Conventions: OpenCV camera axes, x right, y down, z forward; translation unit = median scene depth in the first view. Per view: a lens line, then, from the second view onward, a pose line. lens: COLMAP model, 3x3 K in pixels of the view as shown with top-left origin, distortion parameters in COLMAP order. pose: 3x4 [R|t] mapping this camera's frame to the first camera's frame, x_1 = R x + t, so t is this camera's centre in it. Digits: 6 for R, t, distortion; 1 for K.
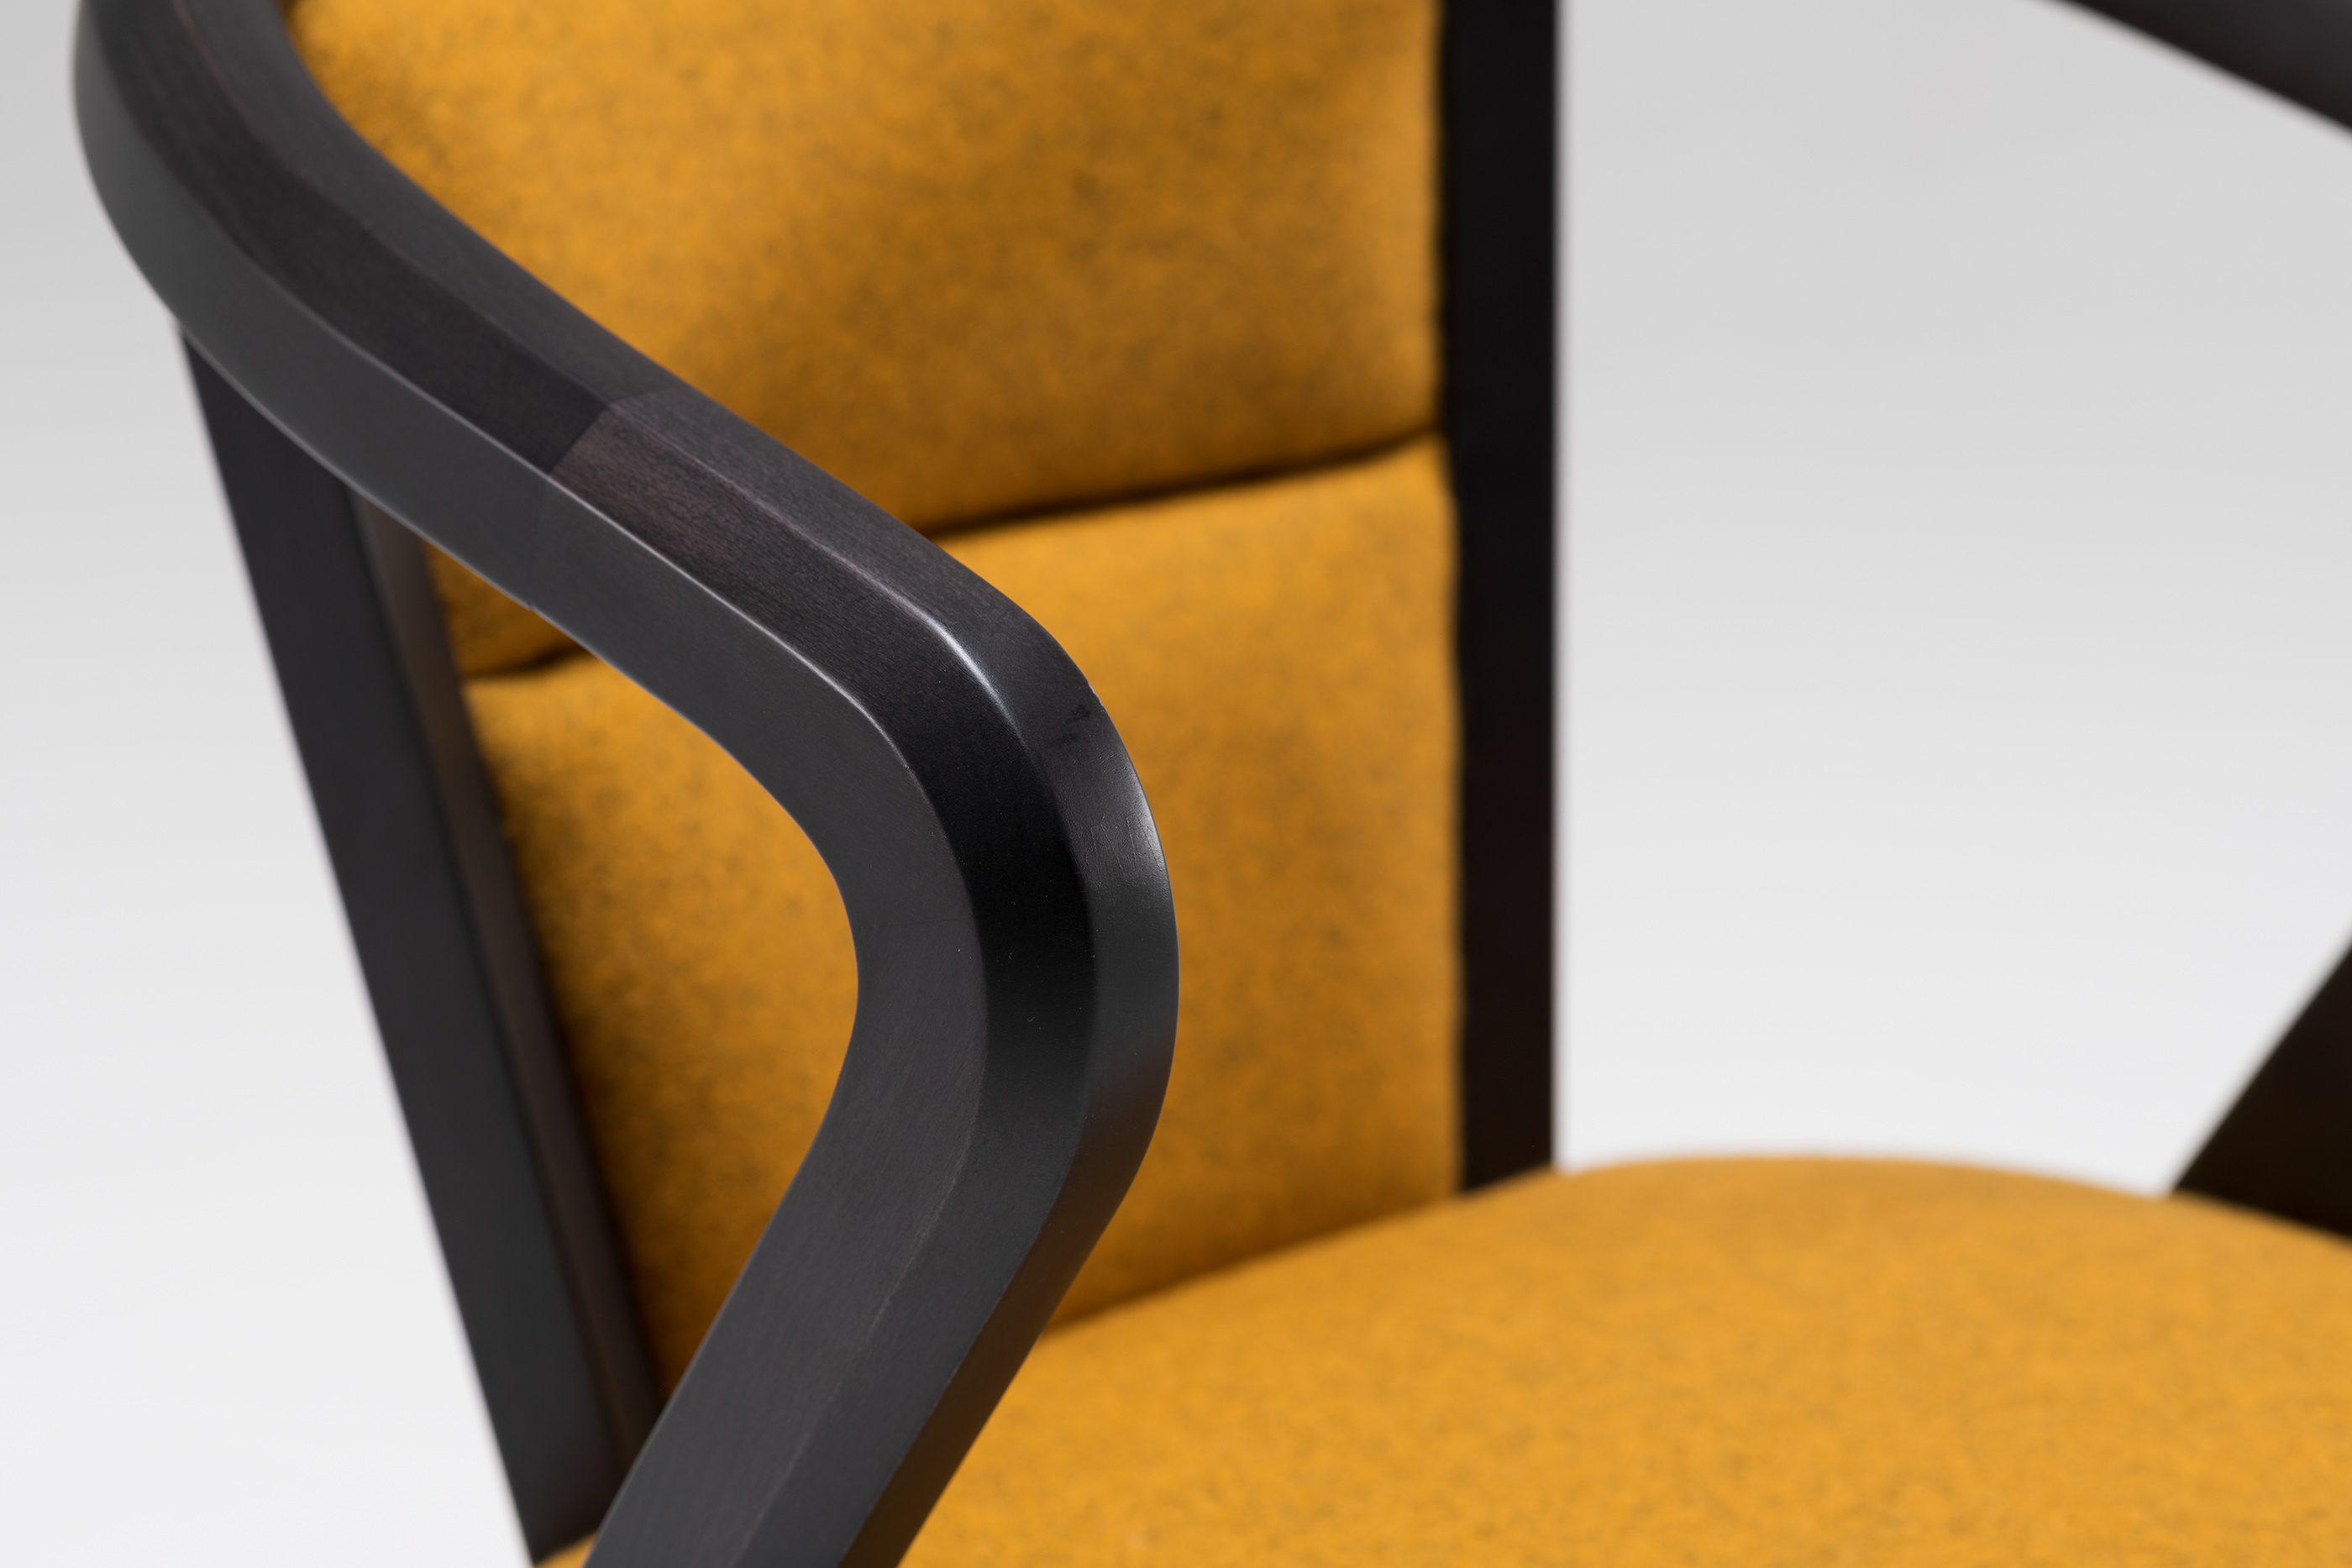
lens RADIAL K [[5905.2, 0, 1186.1], [0, 5905.2, 785.5], [0, 0, 1]] dist [0.051686, 0.000000]
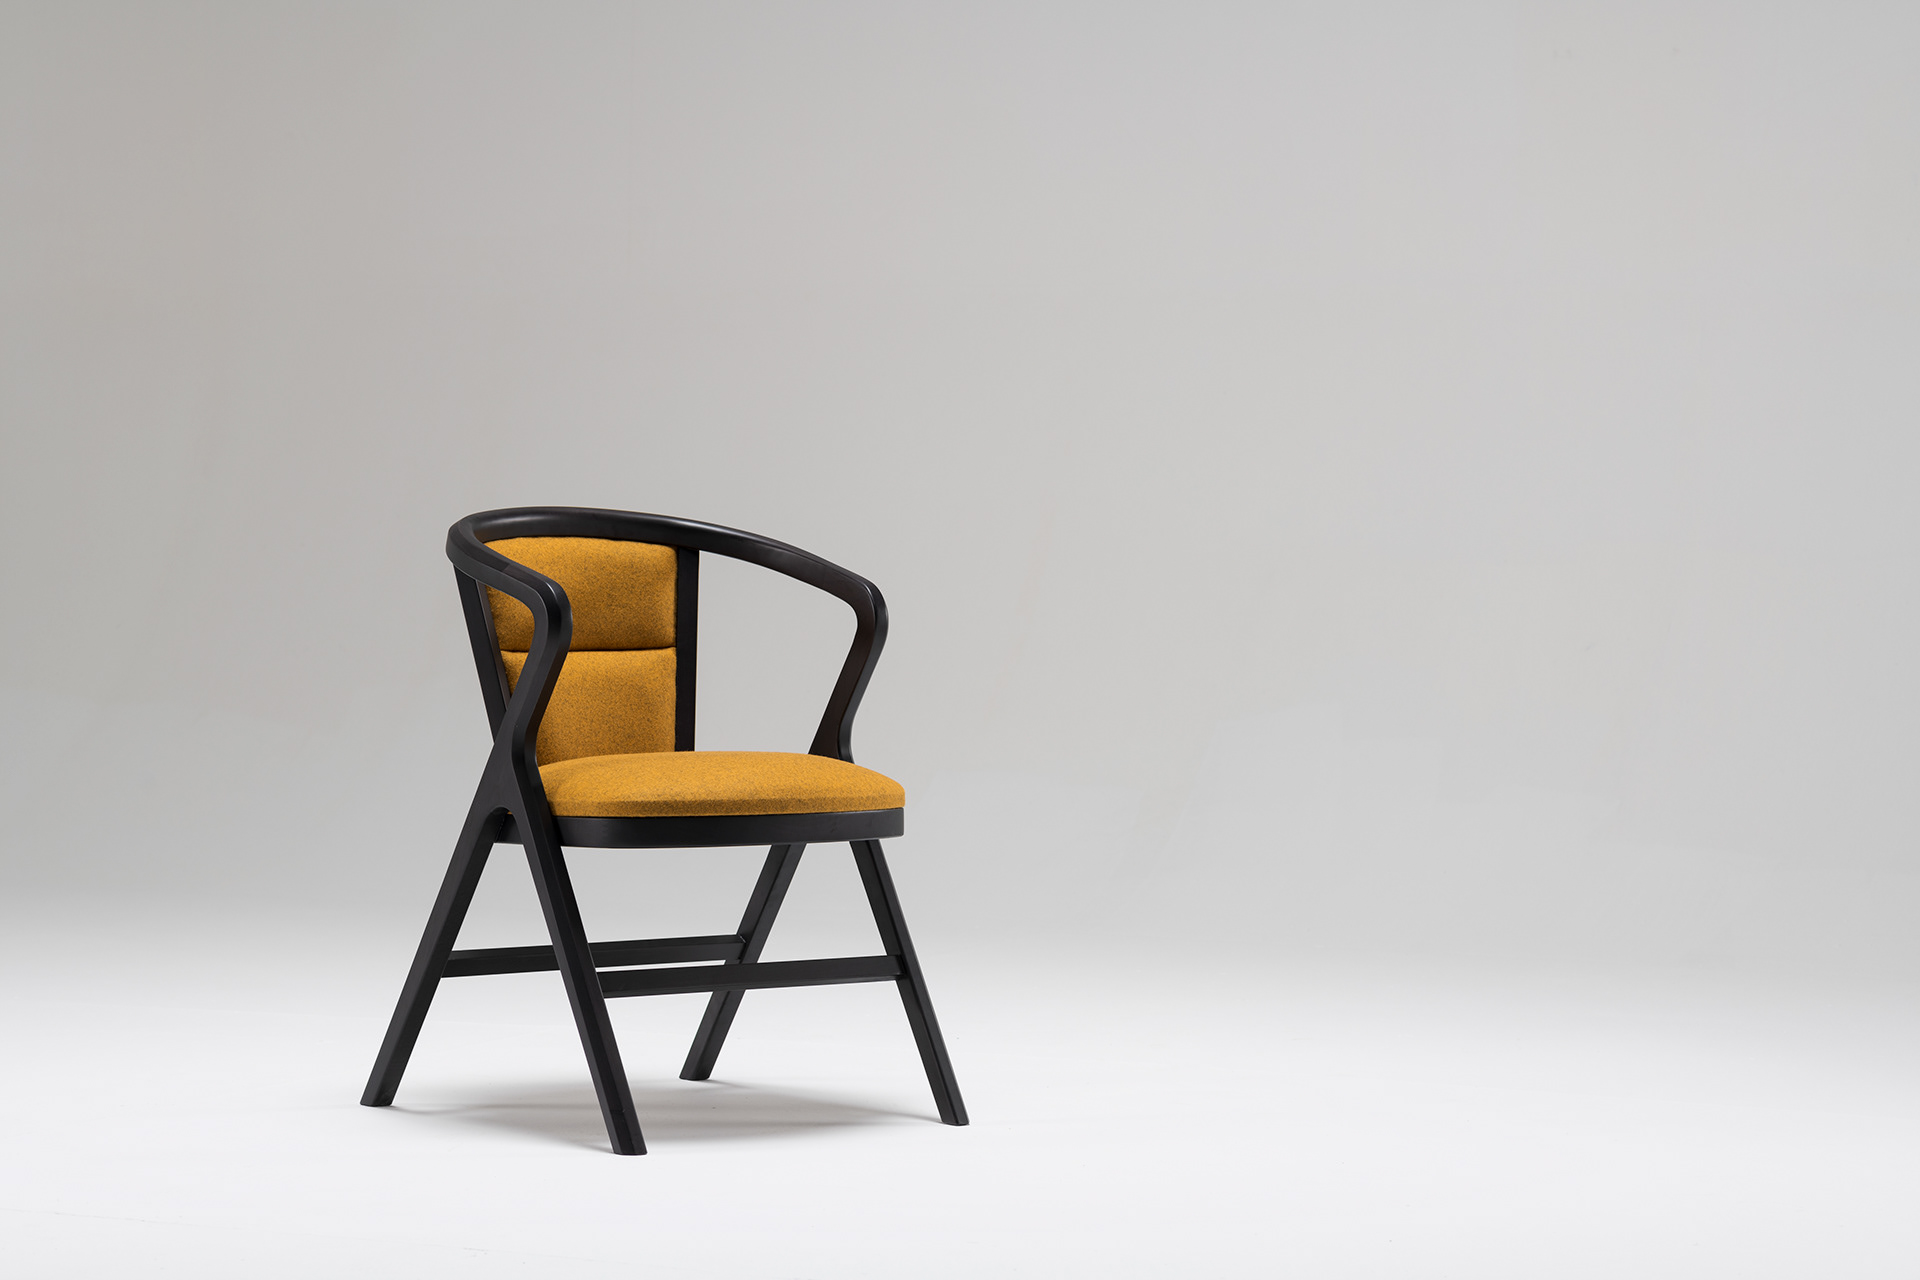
lens RADIAL K [[4821.0, 0, 959.0], [0, 4821.0, 638.4], [0, 0, 1]] dist [0.051686, 0.000000]
pose [[0.996591, -0.003639, -0.082425, 0.796687], [-0.019675, 0.959725, -0.280251, 1.407272], [0.080125, 0.280917, 0.956382, -3.936947]]
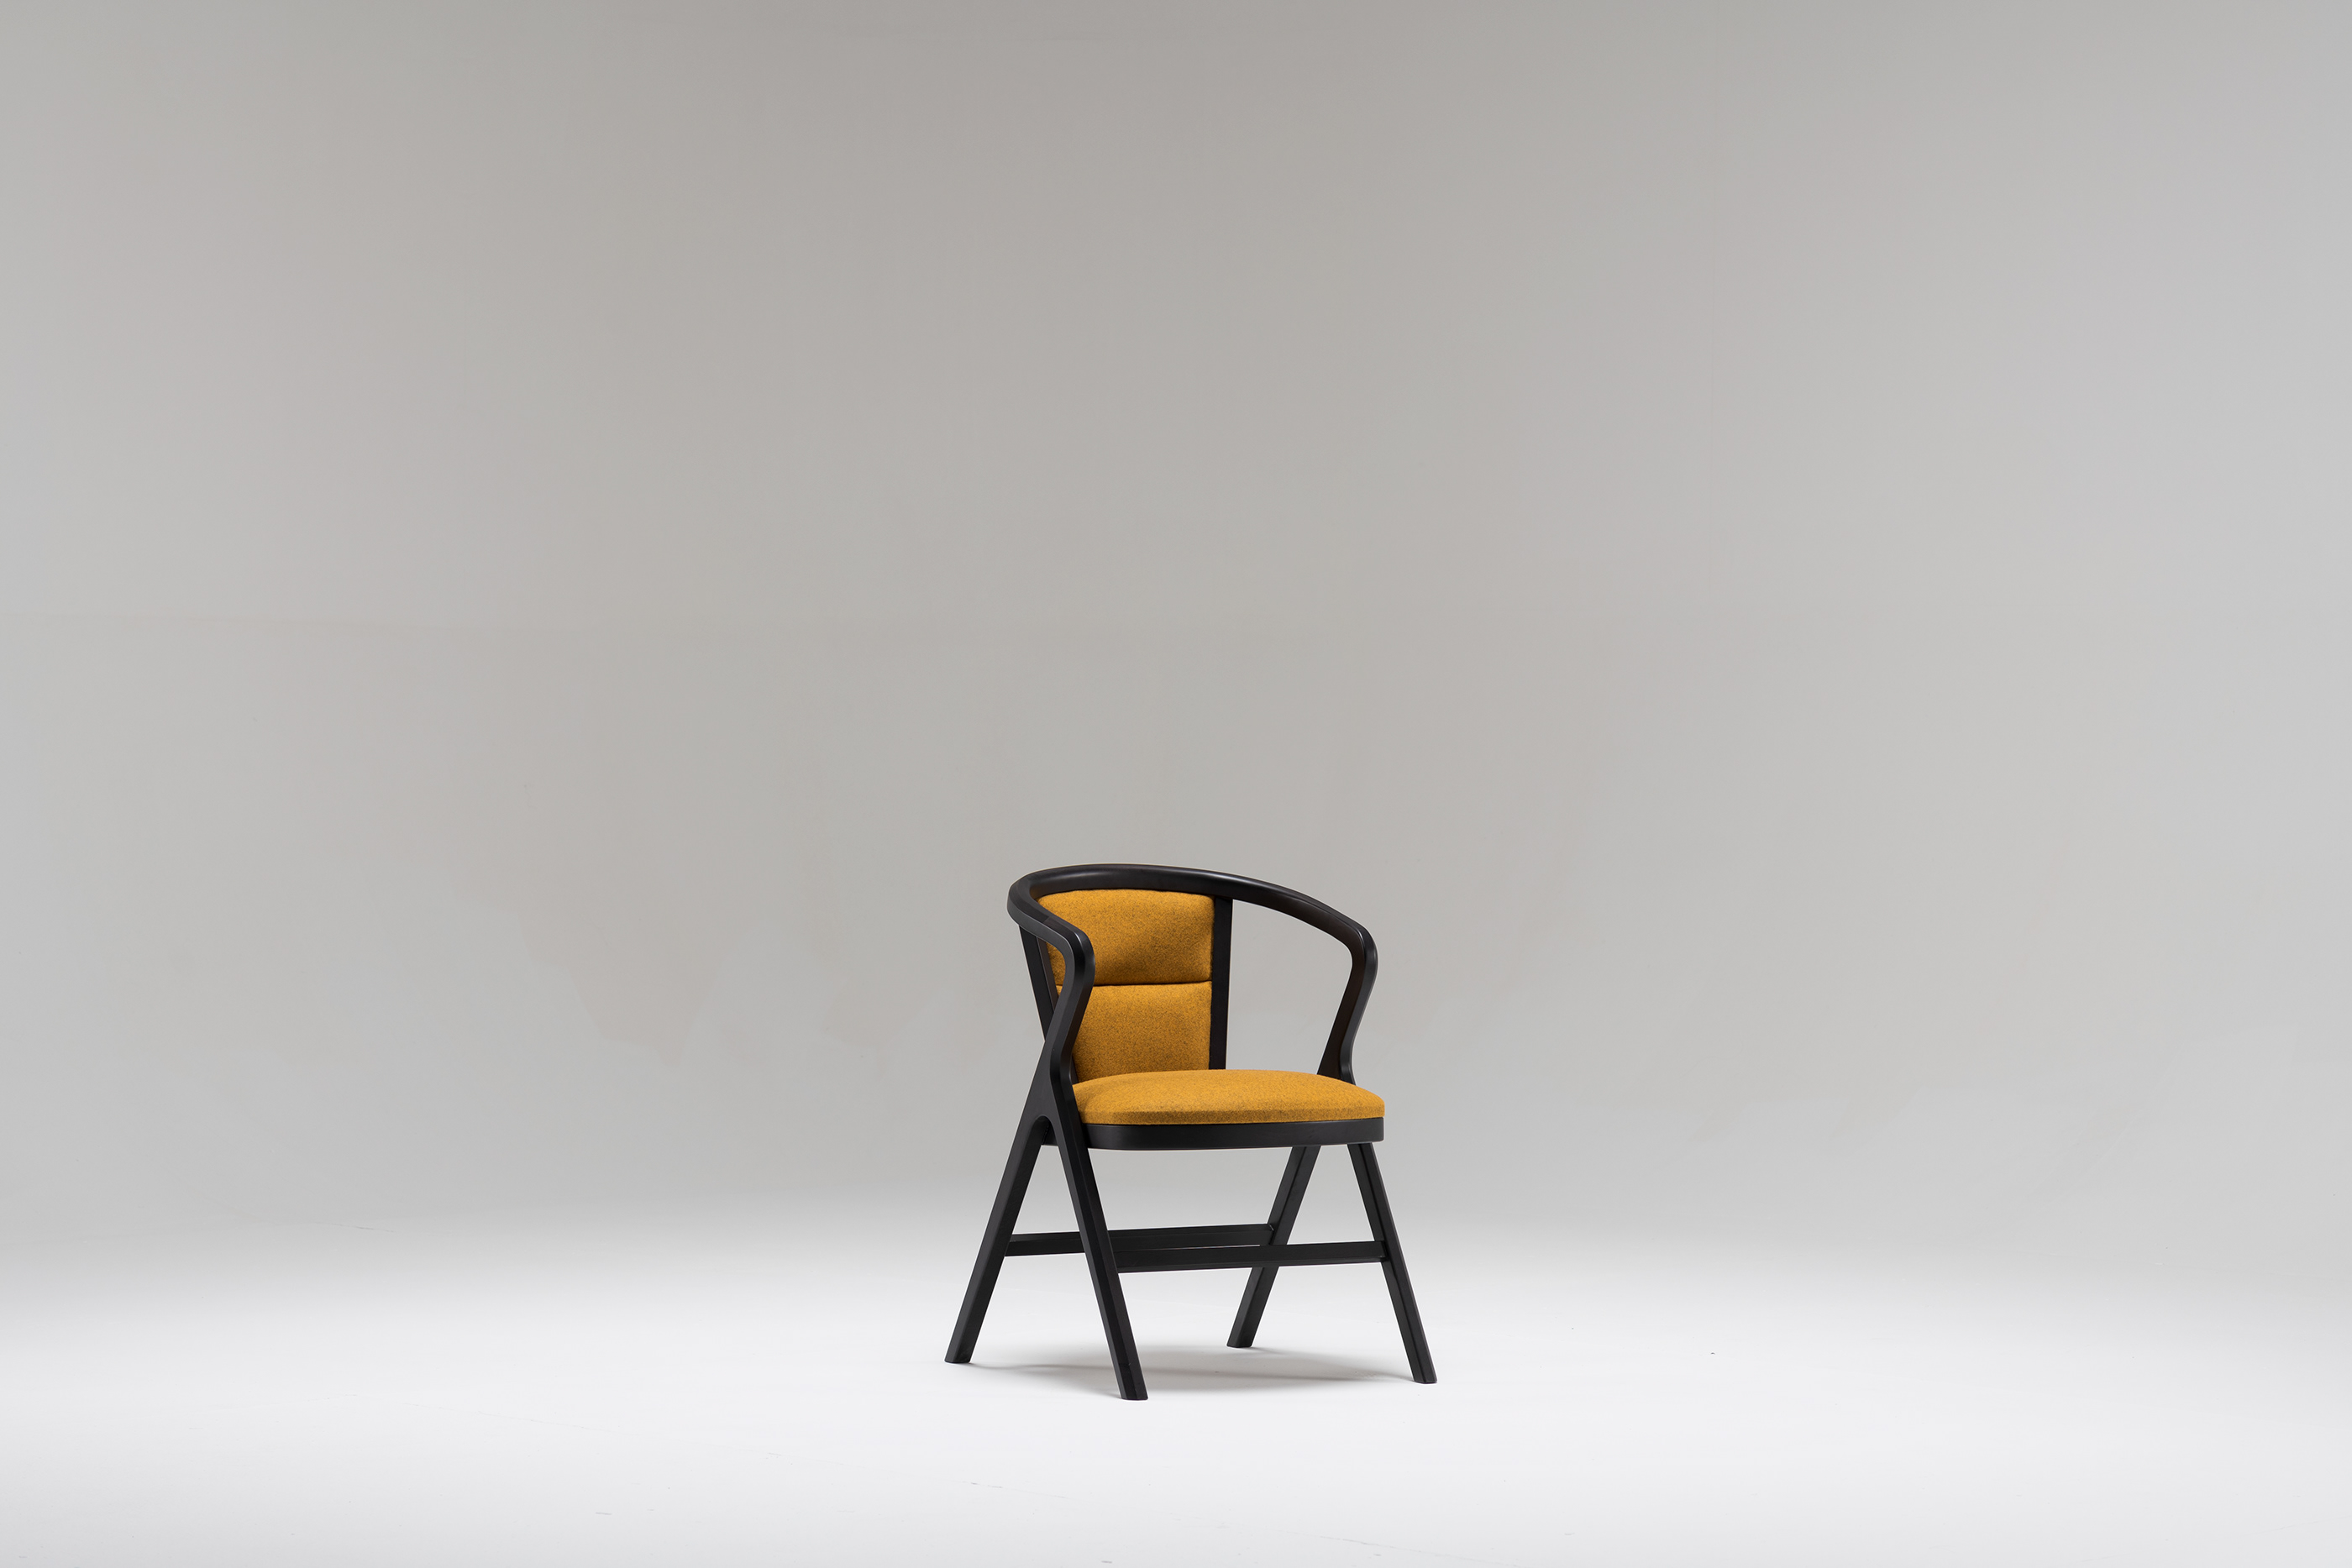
lens RADIAL K [[5905.2, 0, 1175.2], [0, 5905.2, 787.1], [0, 0, 1]] dist [0.051686, 0.000000]
pose [[0.968086, -0.012943, -0.250286, 1.940443], [-0.061949, 0.955318, -0.289015, 1.929818], [0.242843, 0.295297, 0.924028, -6.112850]]
